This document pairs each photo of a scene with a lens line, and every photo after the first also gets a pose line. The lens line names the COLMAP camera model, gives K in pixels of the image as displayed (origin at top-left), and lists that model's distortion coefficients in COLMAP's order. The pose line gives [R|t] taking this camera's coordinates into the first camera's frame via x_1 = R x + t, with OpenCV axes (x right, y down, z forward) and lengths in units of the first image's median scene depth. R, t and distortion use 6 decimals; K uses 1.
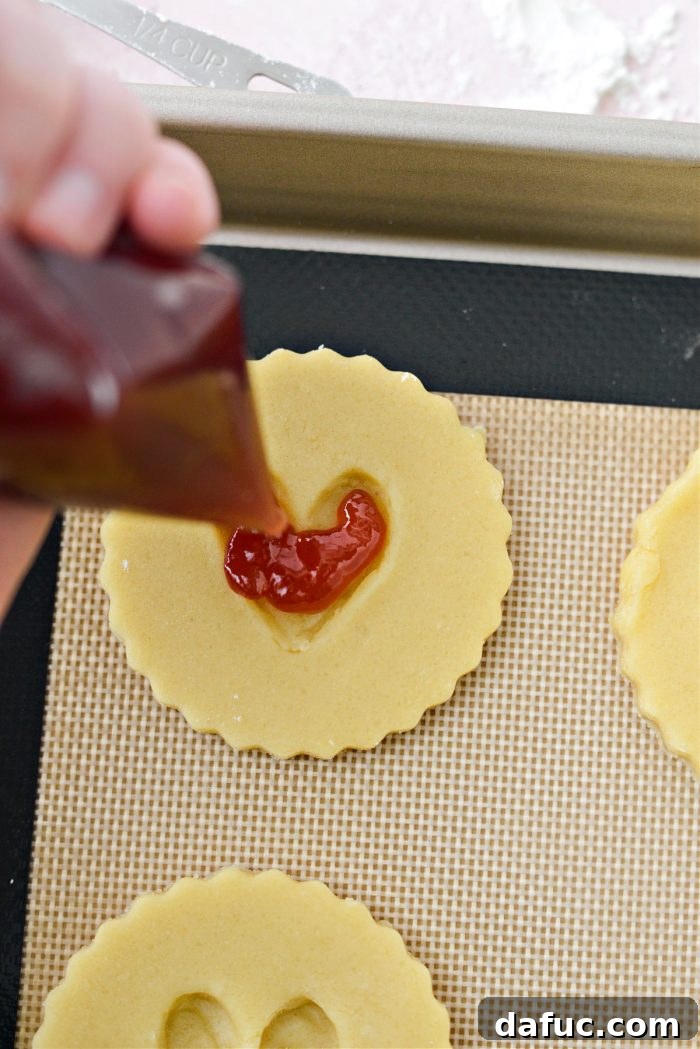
lens RADIAL K [[1716.9, 0, 389.0], [0, 1716.9, 557.4], [0, 0, 1]] dist [-0.144696, 0.000000]
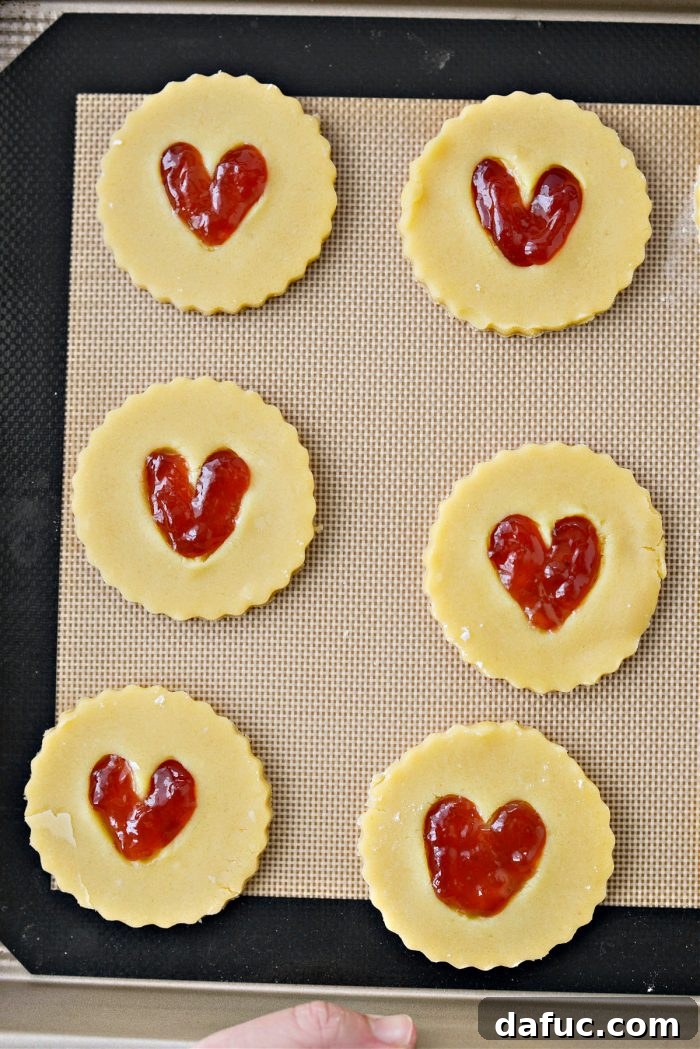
lens RADIAL K [[1716.9, 0, 370.8], [0, 1716.9, 571.9], [0, 0, 1]] dist [-0.144696, 0.000000]
pose [[0.998959, -0.040902, -0.020195, 0.123532], [0.043423, 0.988289, 0.146287, 0.127339], [0.013975, -0.147012, 0.989036, -0.725993]]
